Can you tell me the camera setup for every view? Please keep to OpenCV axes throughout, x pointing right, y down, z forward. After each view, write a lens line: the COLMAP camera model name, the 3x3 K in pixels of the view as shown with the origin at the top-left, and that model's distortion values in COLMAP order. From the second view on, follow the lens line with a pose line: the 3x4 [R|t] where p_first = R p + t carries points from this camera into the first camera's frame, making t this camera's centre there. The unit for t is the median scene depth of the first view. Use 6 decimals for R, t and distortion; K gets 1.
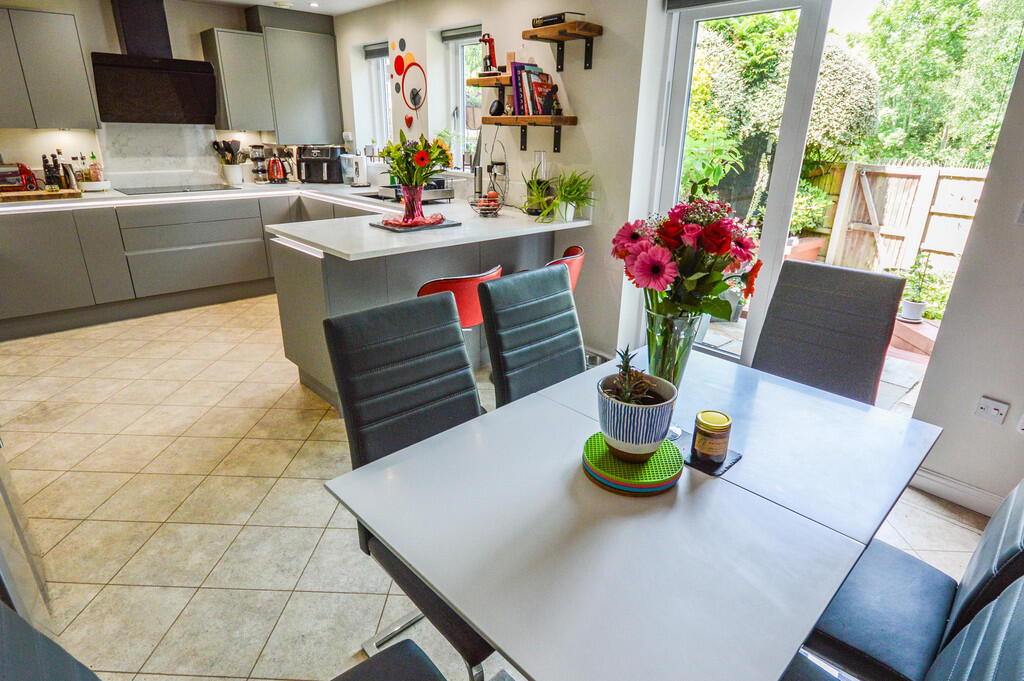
lens RADIAL K [[559.0, 0, 512.8], [0, 559.0, 338.5], [0, 0, 1]] dist [0.000798, 0.001621]
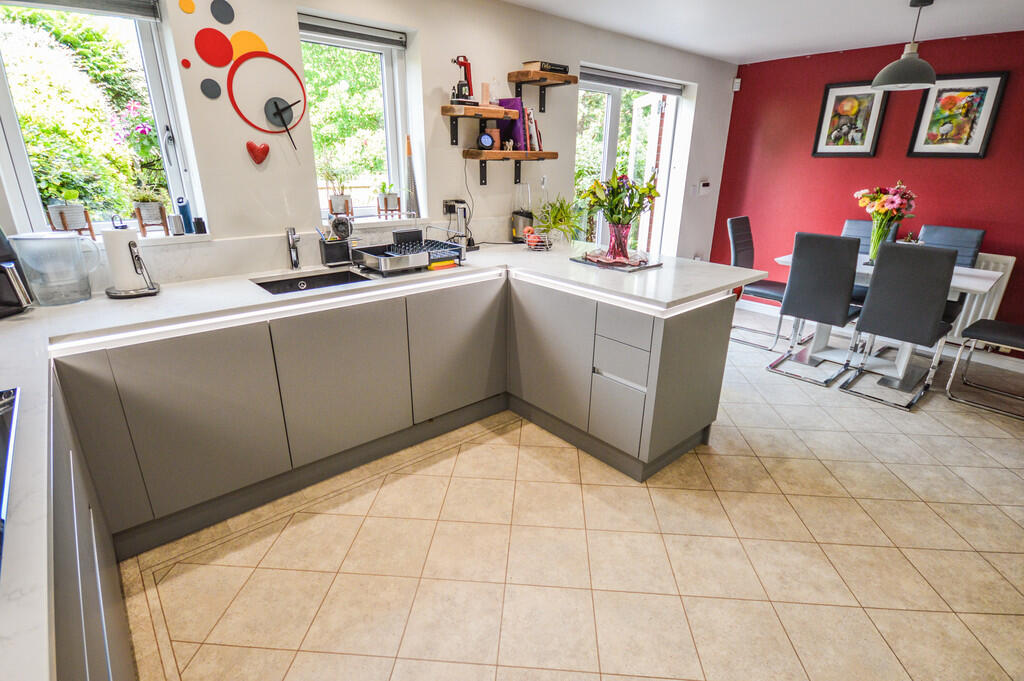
lens RADIAL K [[494.9, 0, 511.0], [0, 494.9, 336.6], [0, 0, 1]] dist [0.002256, -0.000585]
pose [[0.045921, -0.359876, 0.931869, -1.020905], [0.336762, 0.883824, 0.324727, -0.424387], [-0.940470, 0.298906, 0.161778, 1.035795]]
